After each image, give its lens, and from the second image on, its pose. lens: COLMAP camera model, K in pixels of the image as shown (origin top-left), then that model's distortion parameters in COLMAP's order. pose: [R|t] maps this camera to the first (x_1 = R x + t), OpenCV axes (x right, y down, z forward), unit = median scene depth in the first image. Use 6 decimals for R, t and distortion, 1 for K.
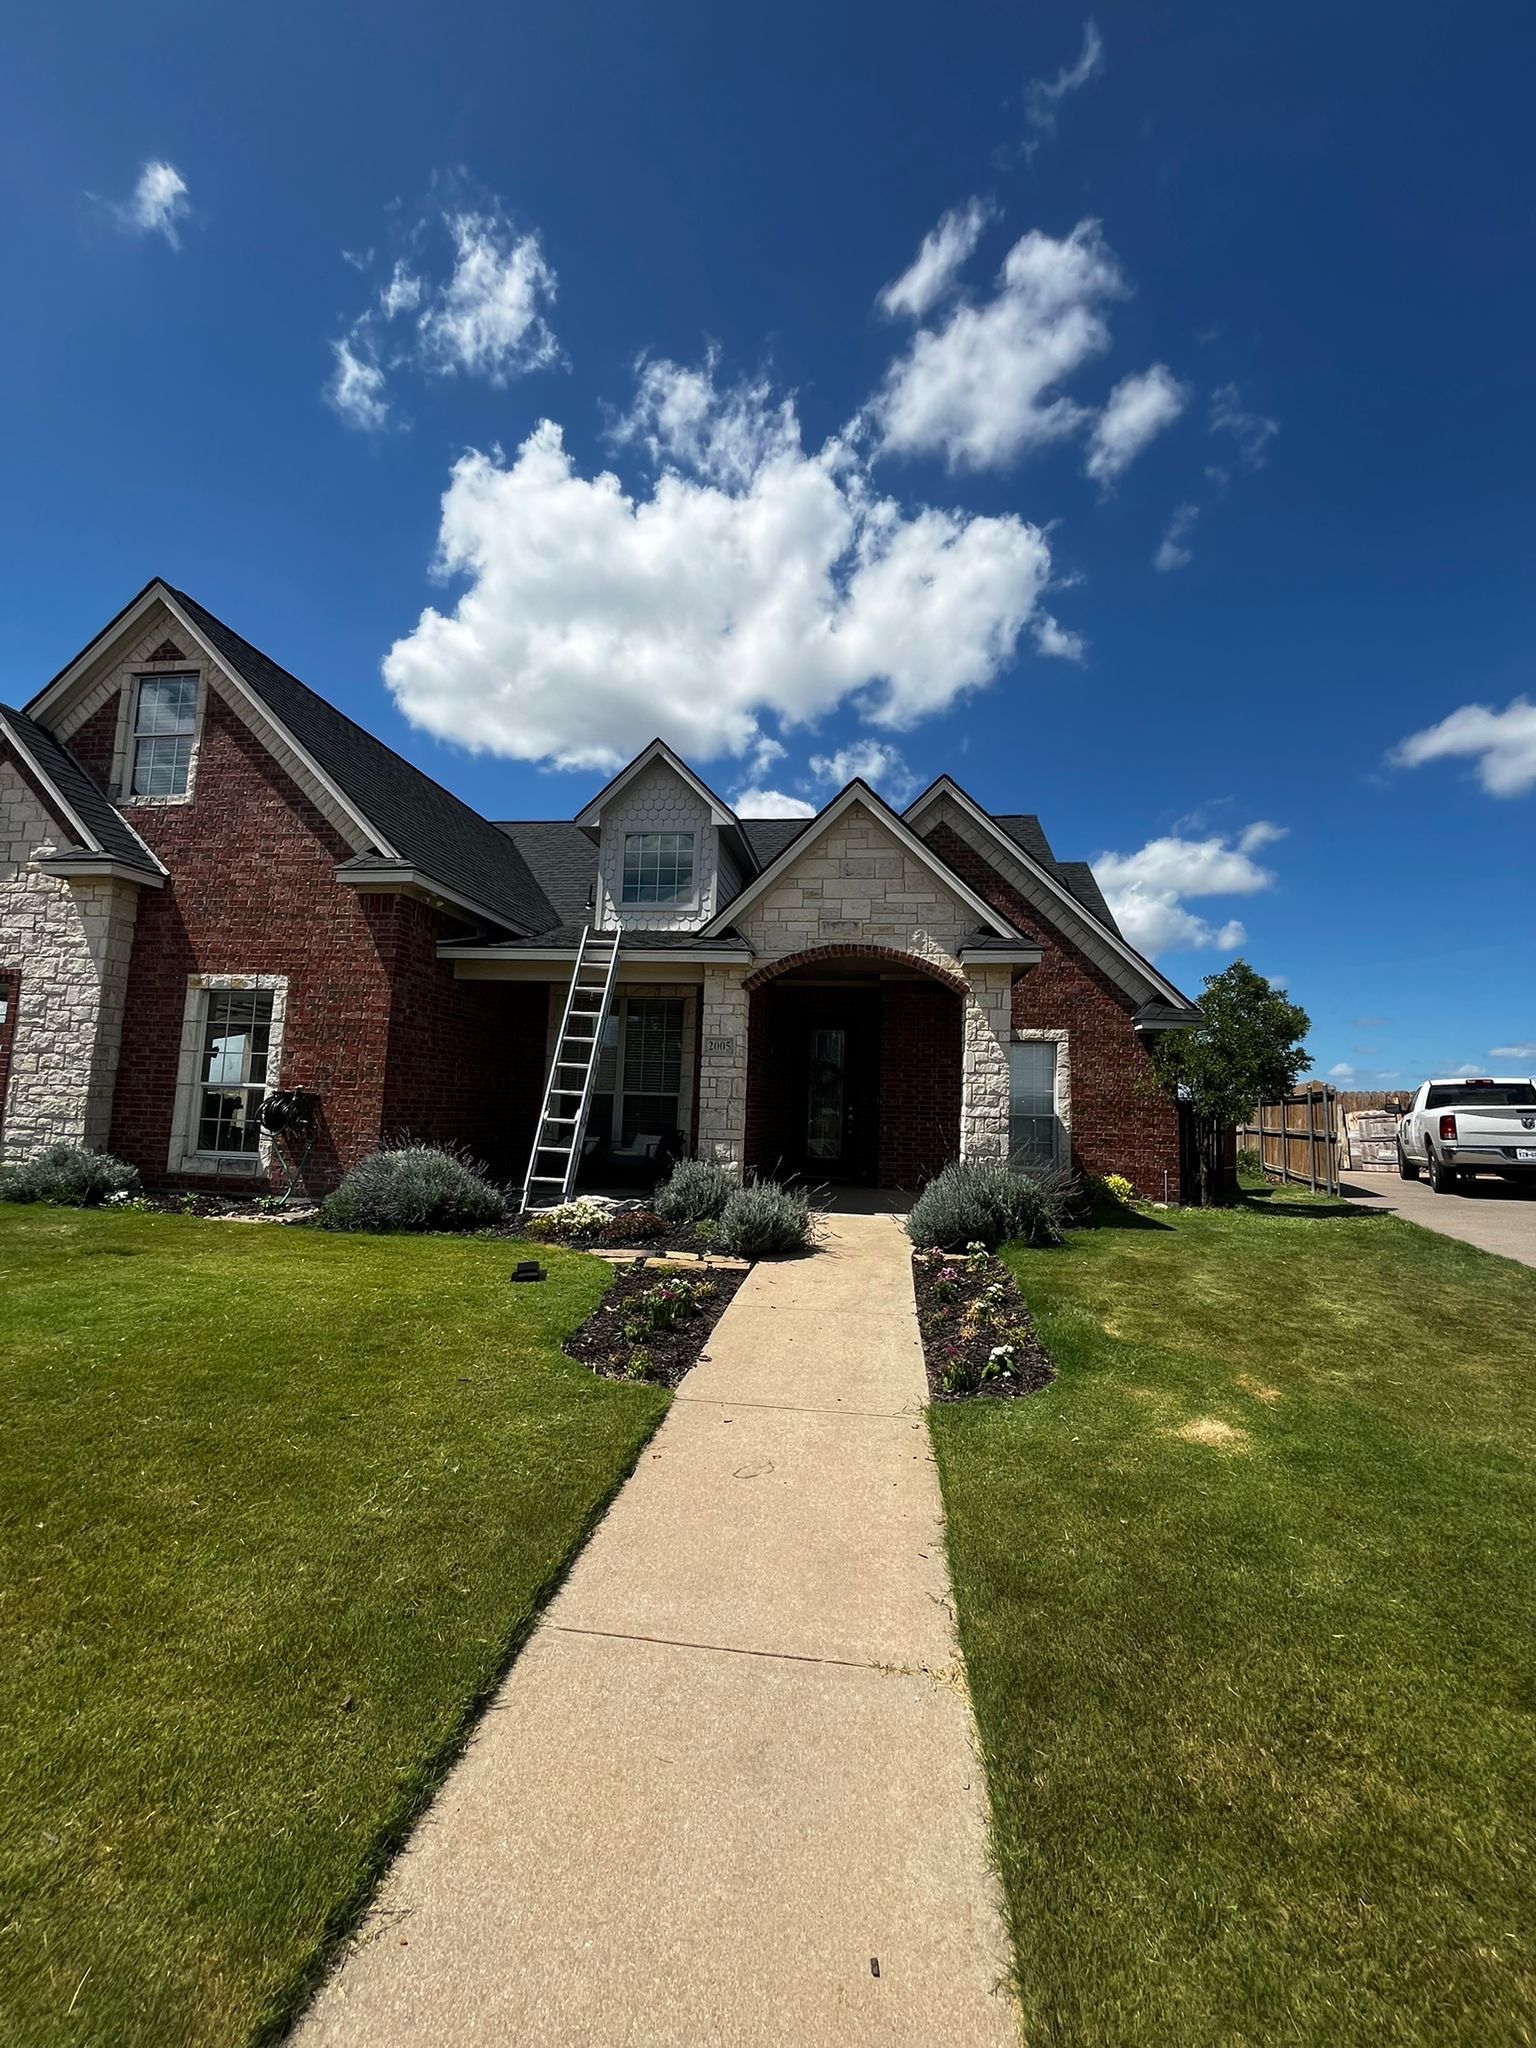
lens RADIAL K [[830.1, 0, 764.7], [0, 830.1, 1018.5], [0, 0, 1]] dist [-0.003731, 0.000199]
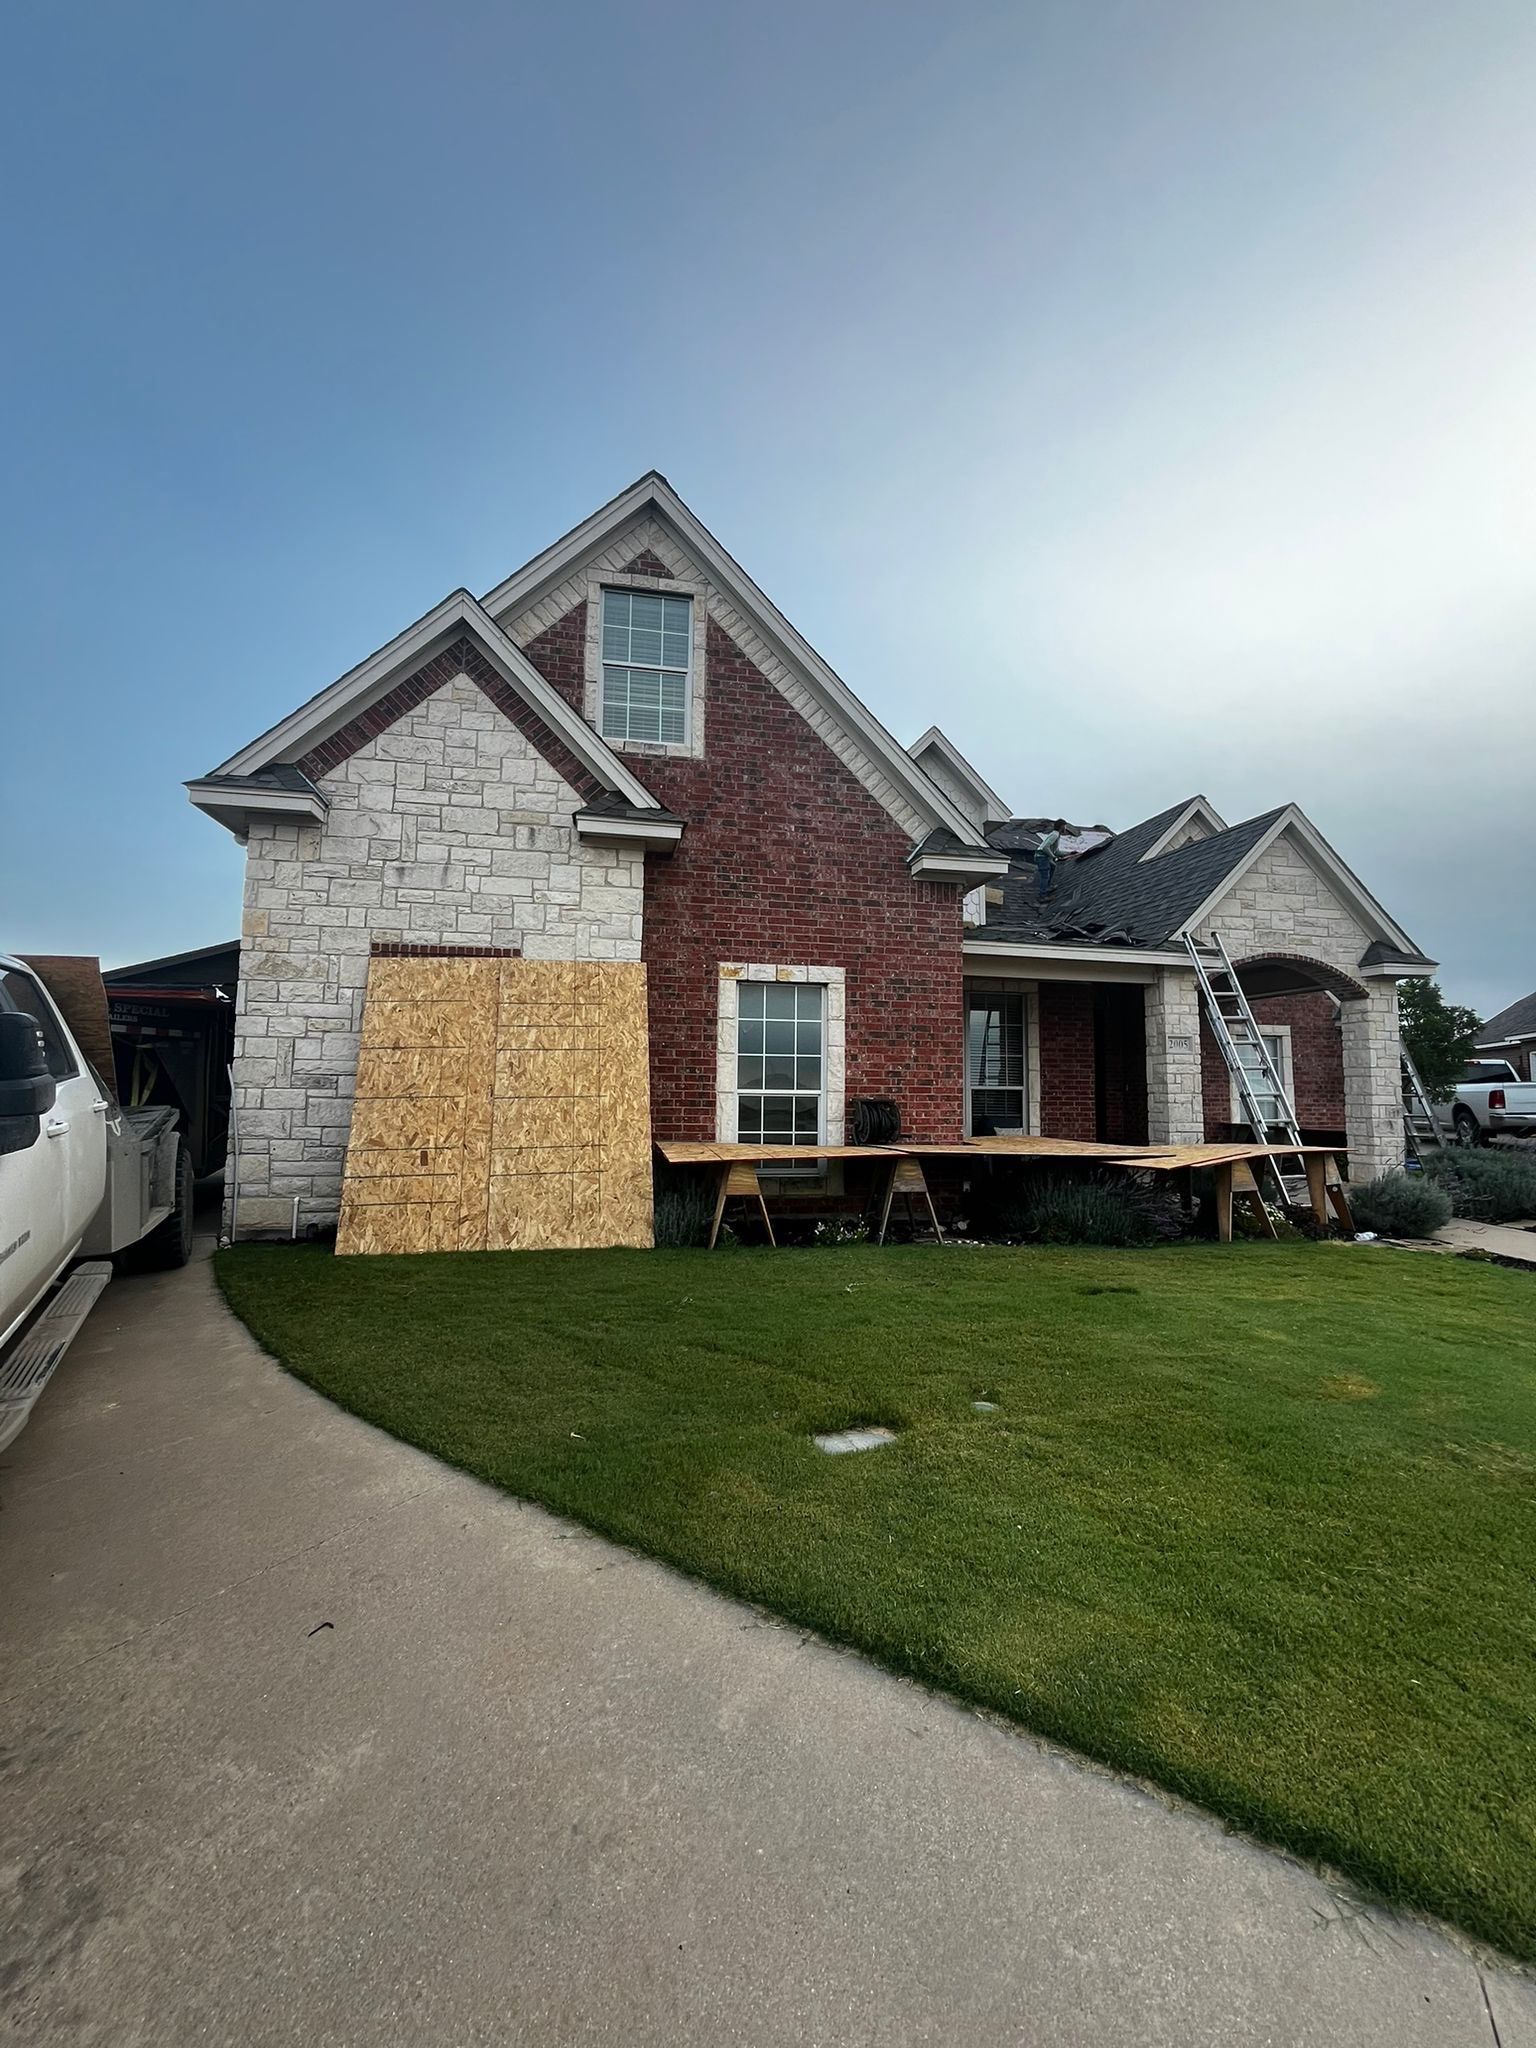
lens RADIAL K [[830.1, 0, 764.7], [0, 830.1, 1018.5], [0, 0, 1]] dist [-0.003731, 0.000199]
pose [[0.942659, 0.006573, 0.333693, -0.921653], [-0.016629, 0.999489, 0.027288, -0.019797], [-0.333343, -0.031272, 0.942287, 0.182585]]
